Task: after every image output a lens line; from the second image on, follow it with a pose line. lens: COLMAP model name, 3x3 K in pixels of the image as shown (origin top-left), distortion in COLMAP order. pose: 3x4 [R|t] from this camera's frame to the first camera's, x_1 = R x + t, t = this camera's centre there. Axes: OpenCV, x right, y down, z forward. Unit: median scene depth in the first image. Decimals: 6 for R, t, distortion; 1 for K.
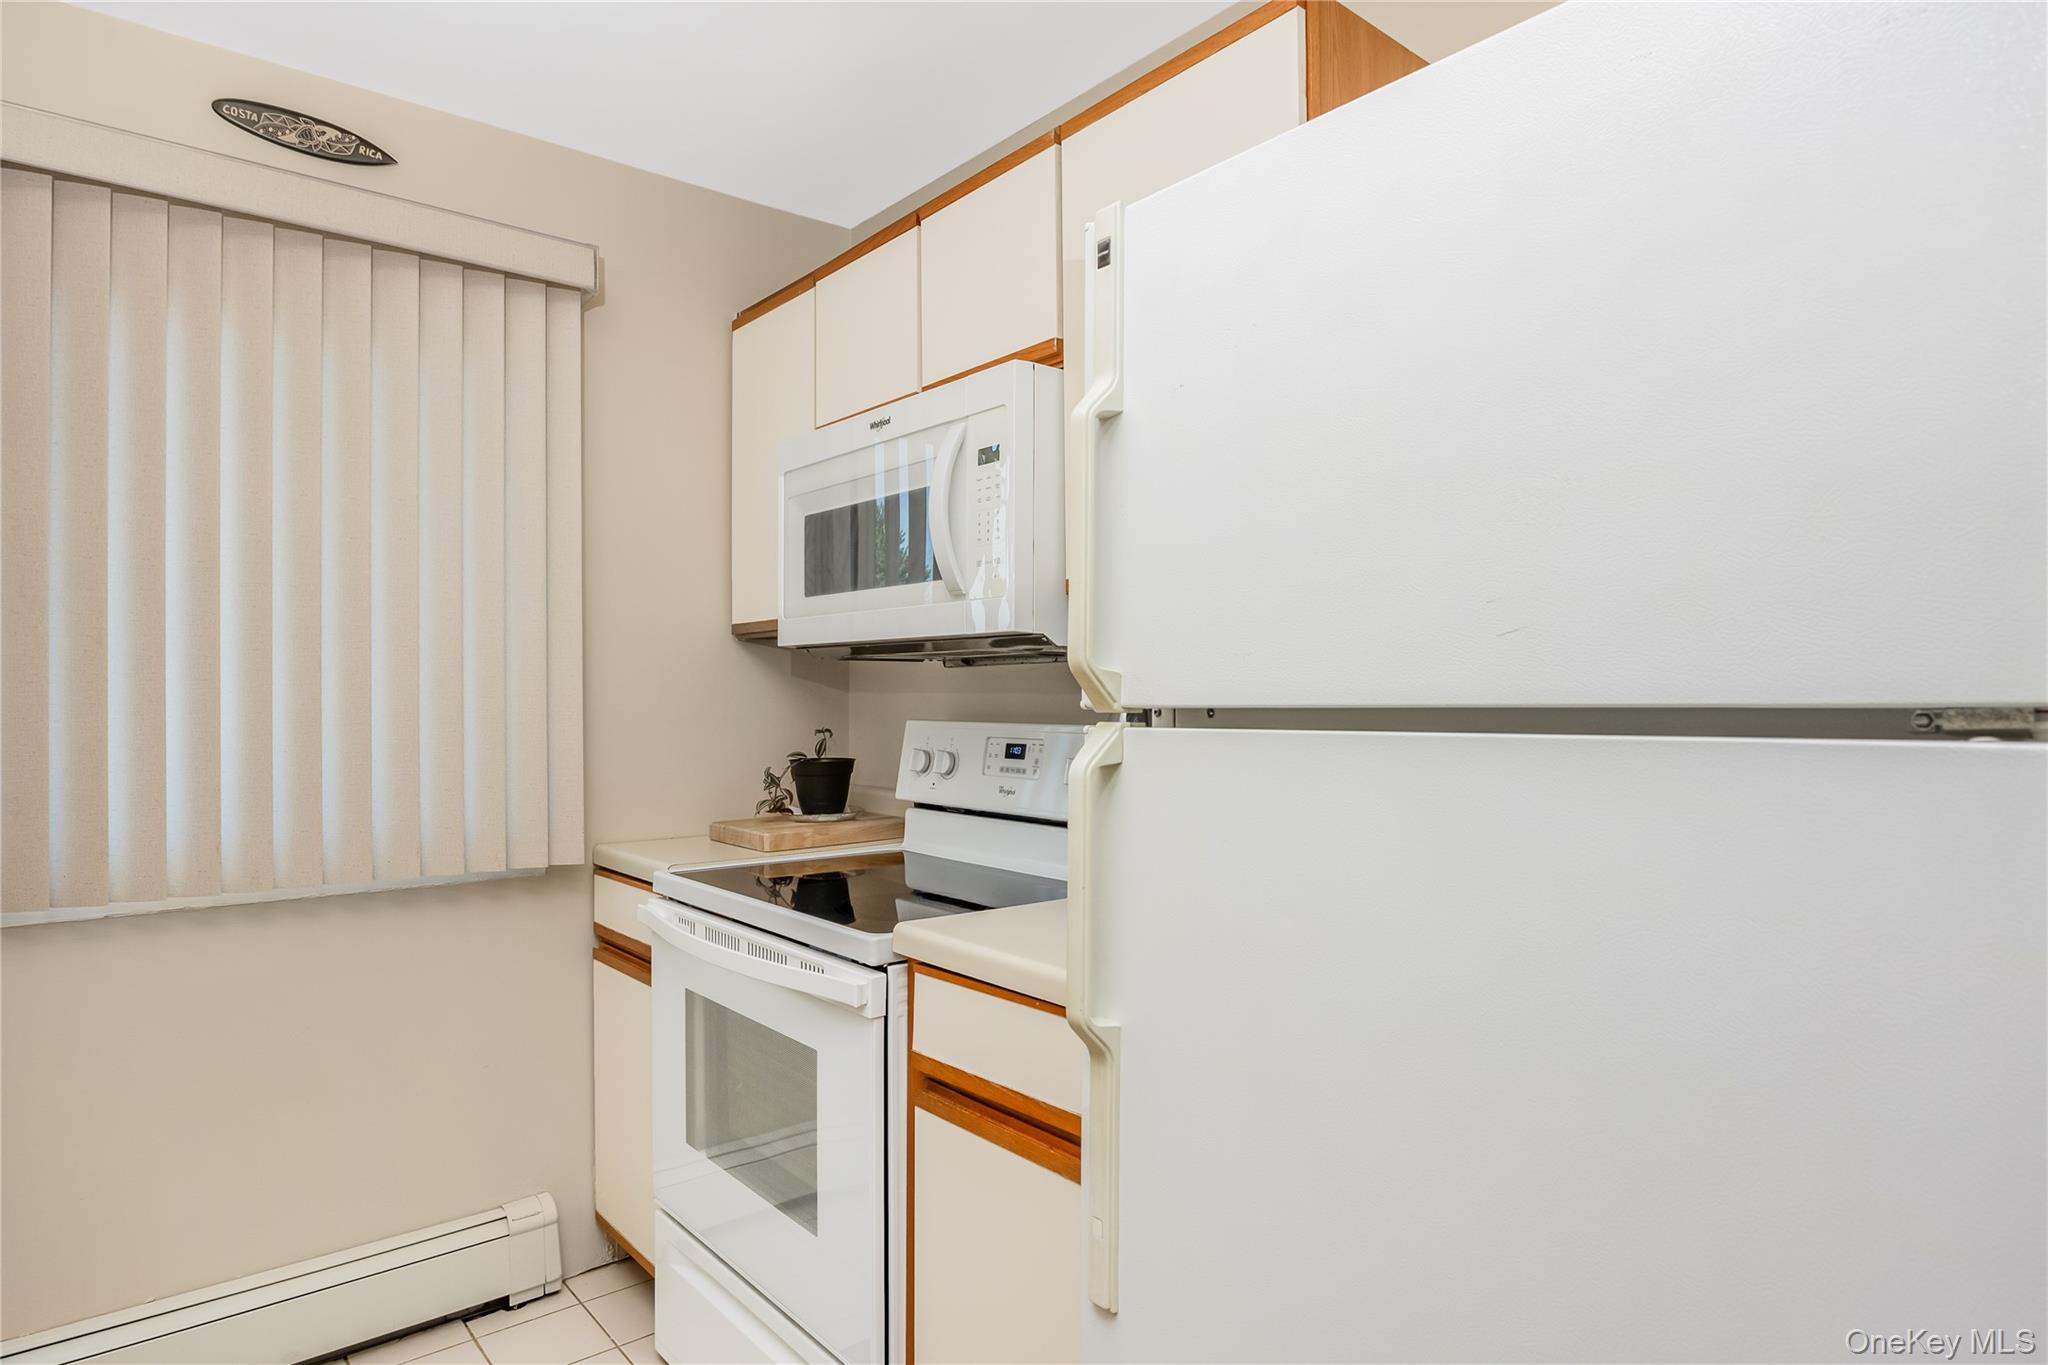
lens RADIAL K [[1158.2, 0, 1023.5], [0, 1158.2, 685.1], [0, 0, 1]] dist [-0.016979, 0.001033]
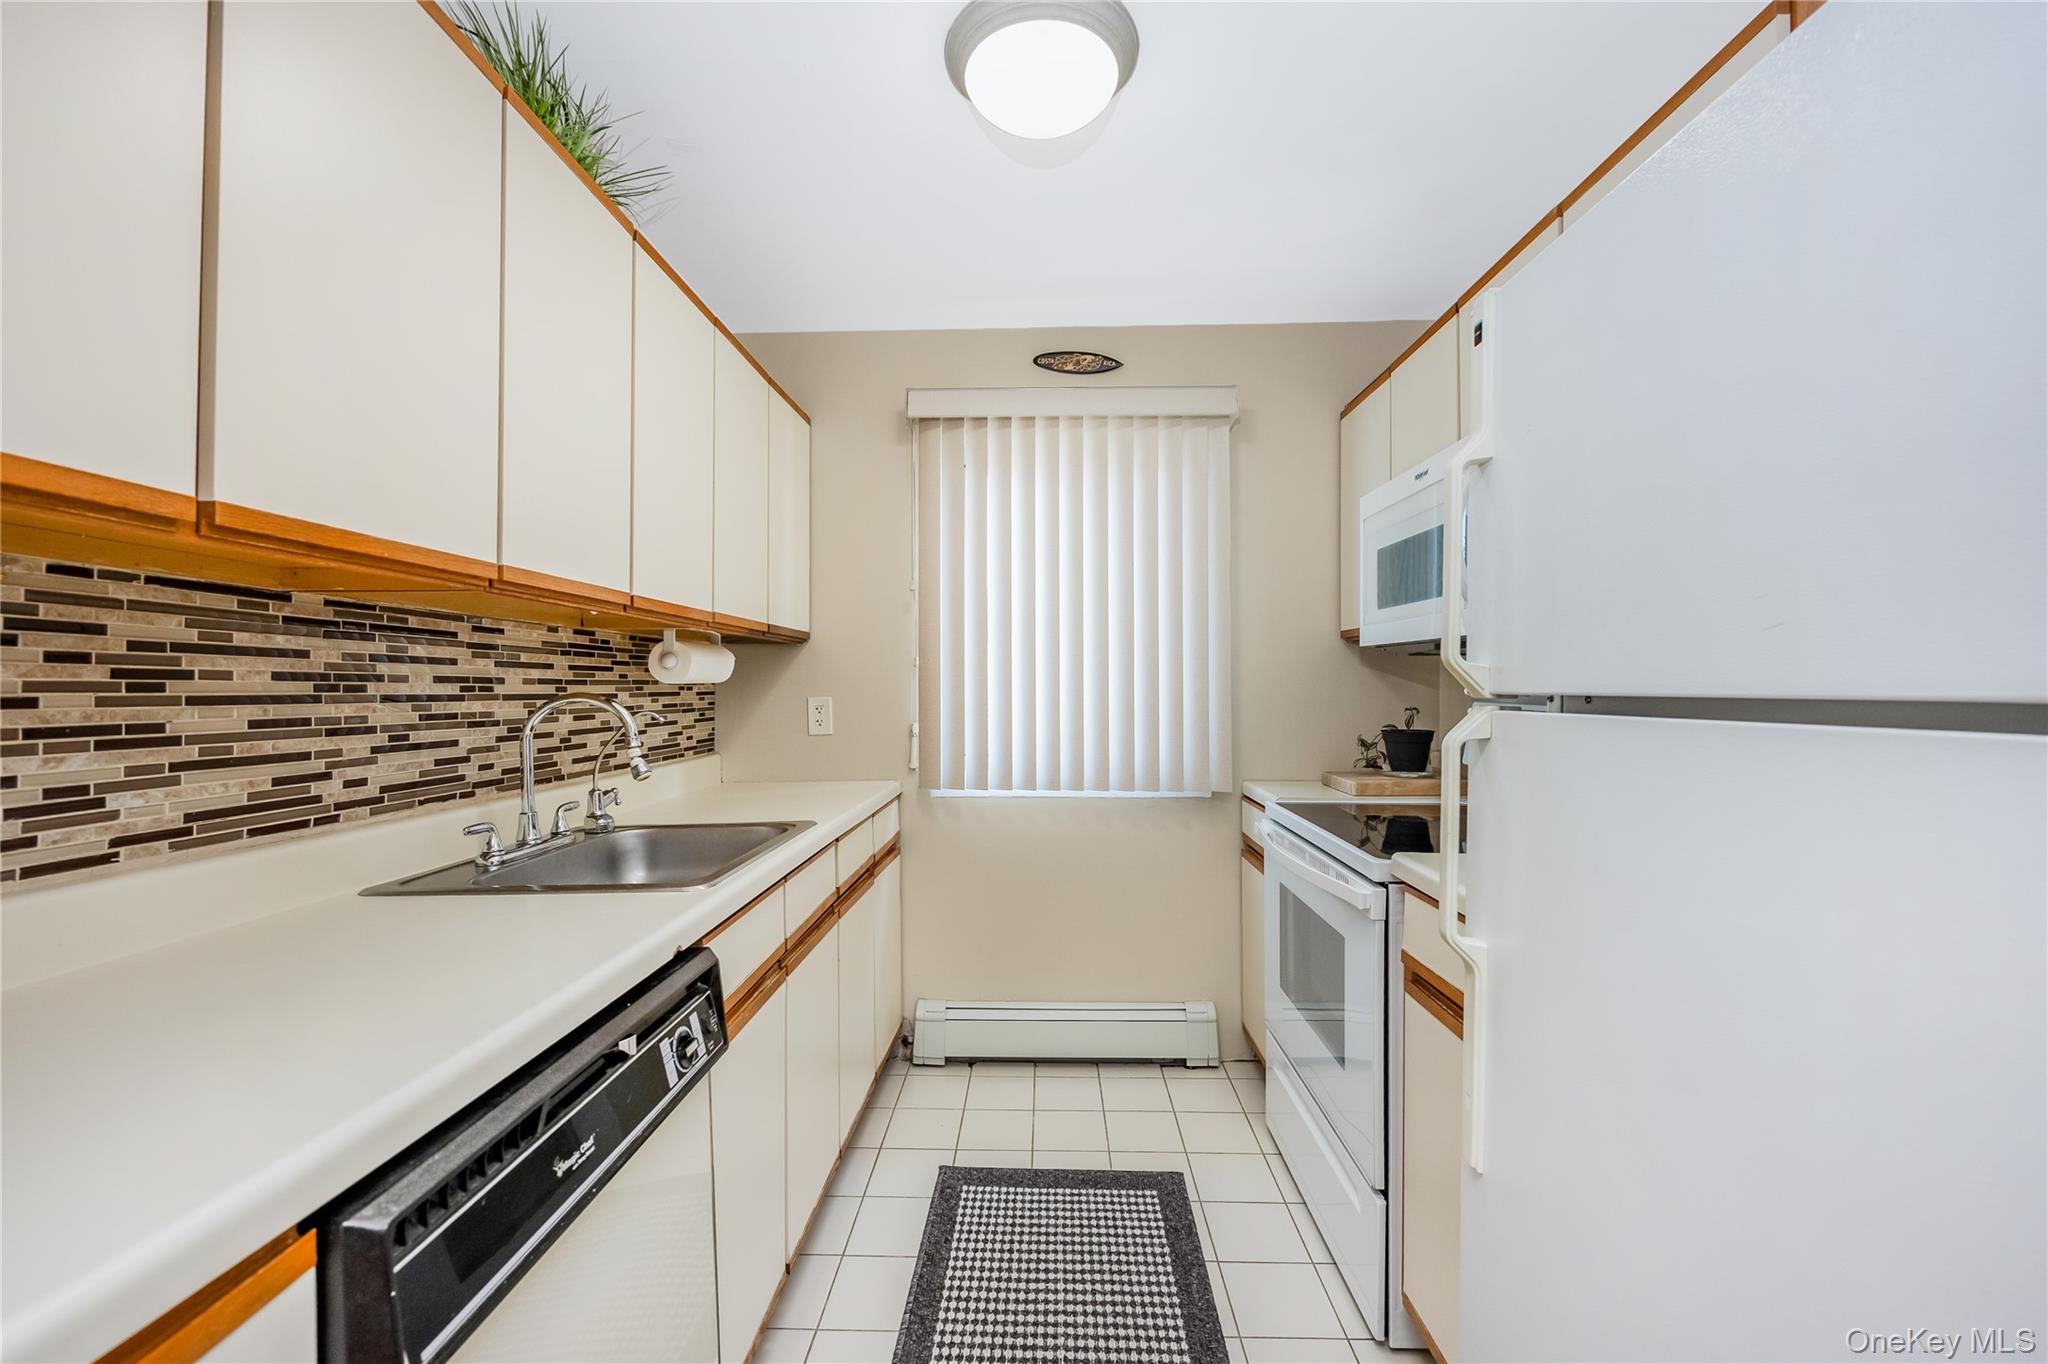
lens RADIAL K [[833.4, 0, 1025.3], [0, 833.4, 676.9], [0, 0, 1]] dist [0.007036, -0.000351]
pose [[0.741755, -0.002203, -0.670668, 0.162590], [0.005279, 0.999983, 0.002554, -0.002324], [0.670650, -0.005435, 0.741754, -0.004510]]
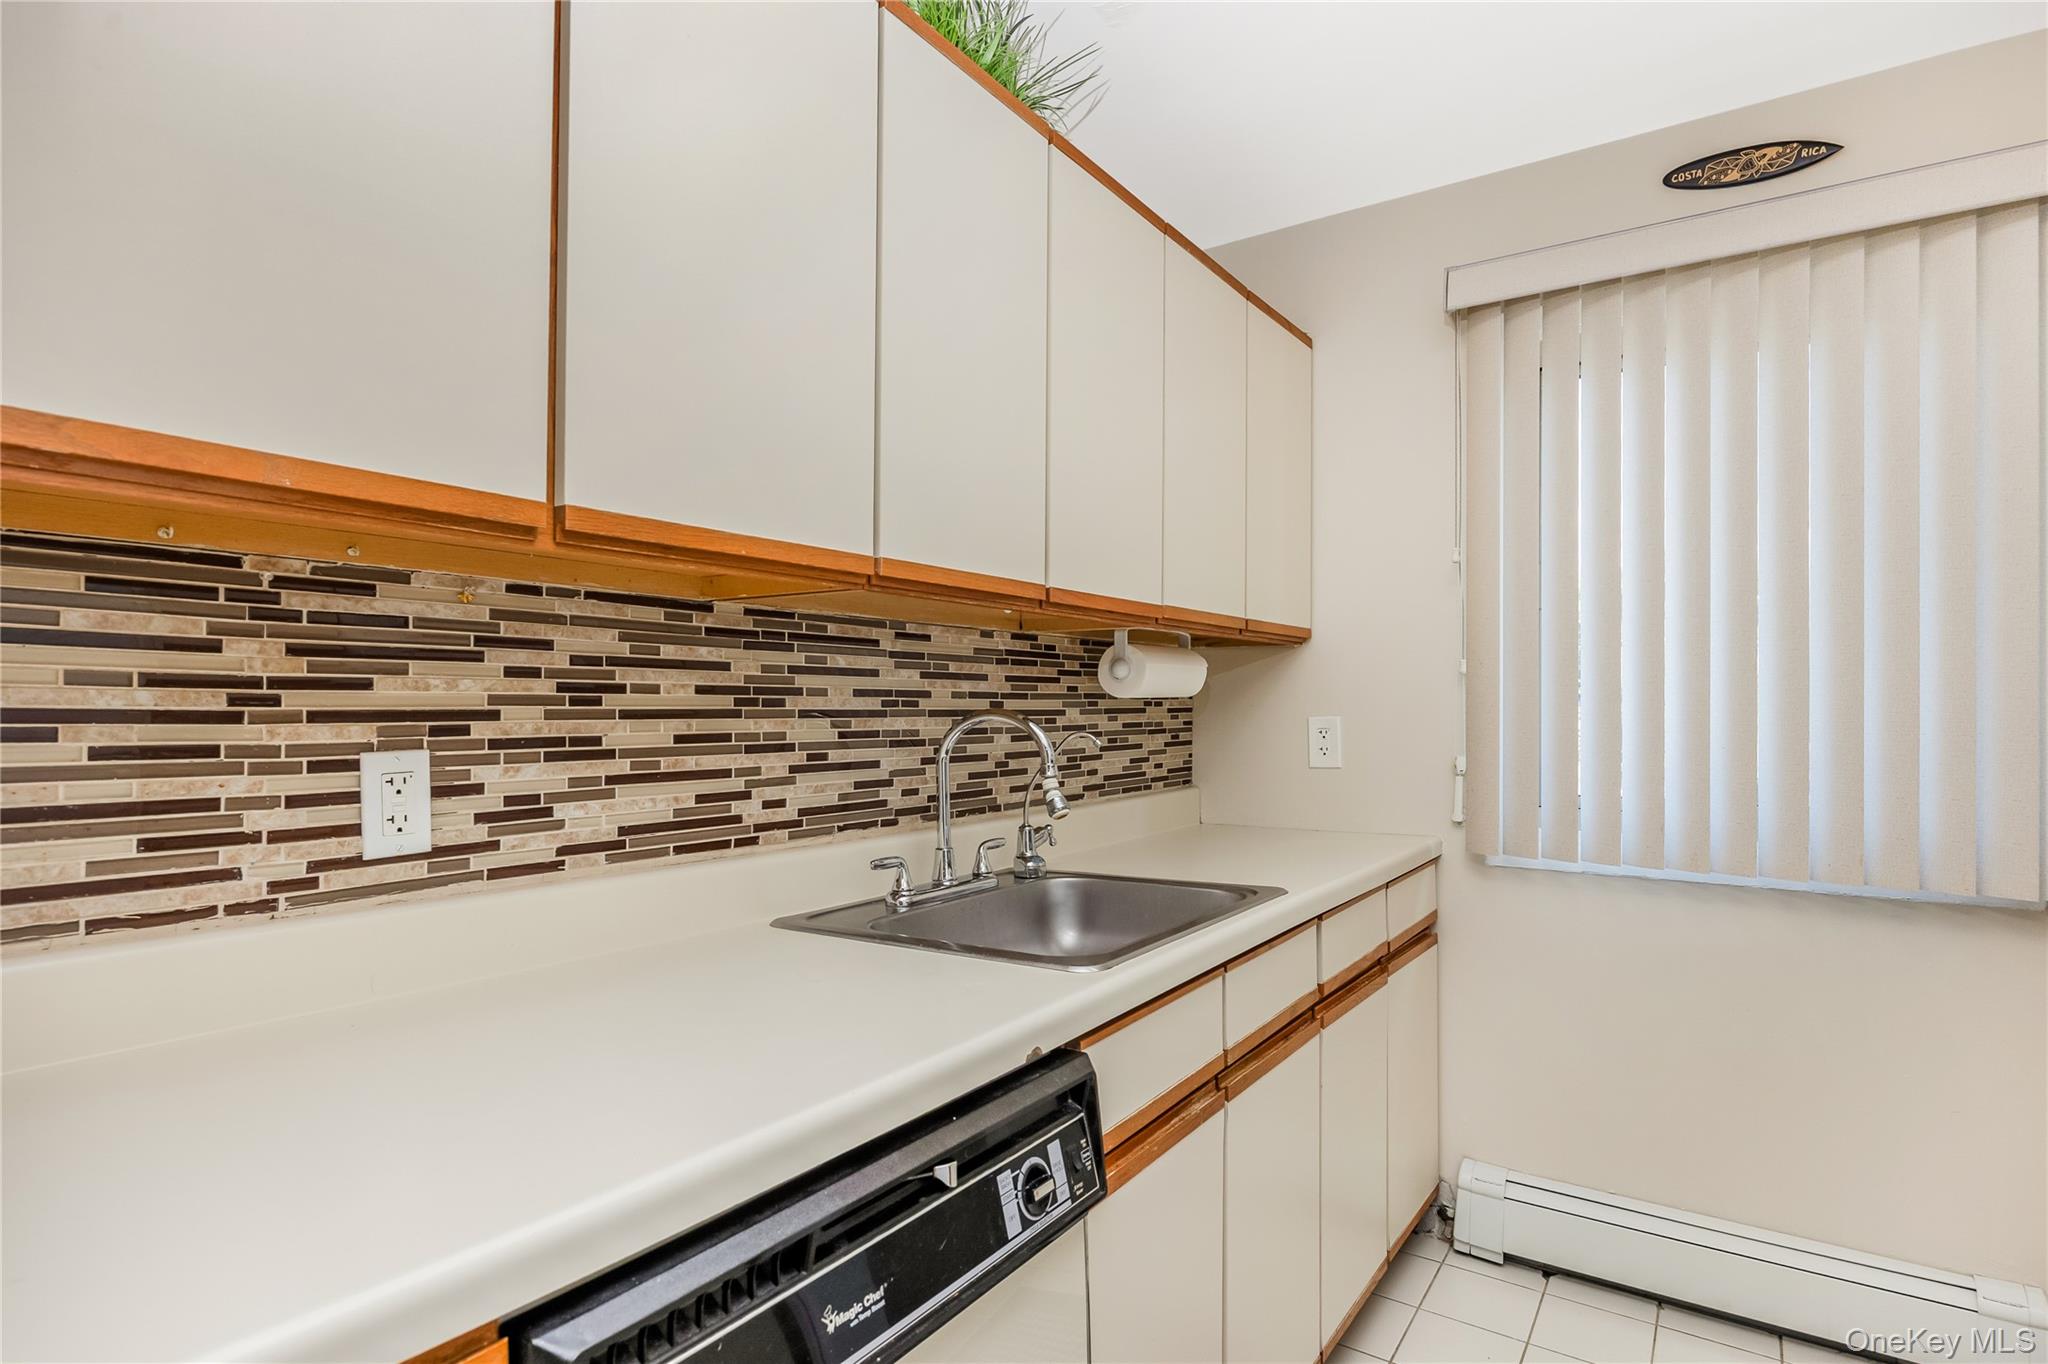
lens RADIAL K [[1048.4, 0, 1031.8], [0, 1048.4, 702.6], [0, 0, 1]] dist [-0.011035, 0.002239]
pose [[0.260630, 0.008826, -0.965398, 0.125682], [0.008290, 0.999901, 0.011379, -0.001631], [0.965403, -0.010969, 0.260531, 0.102014]]
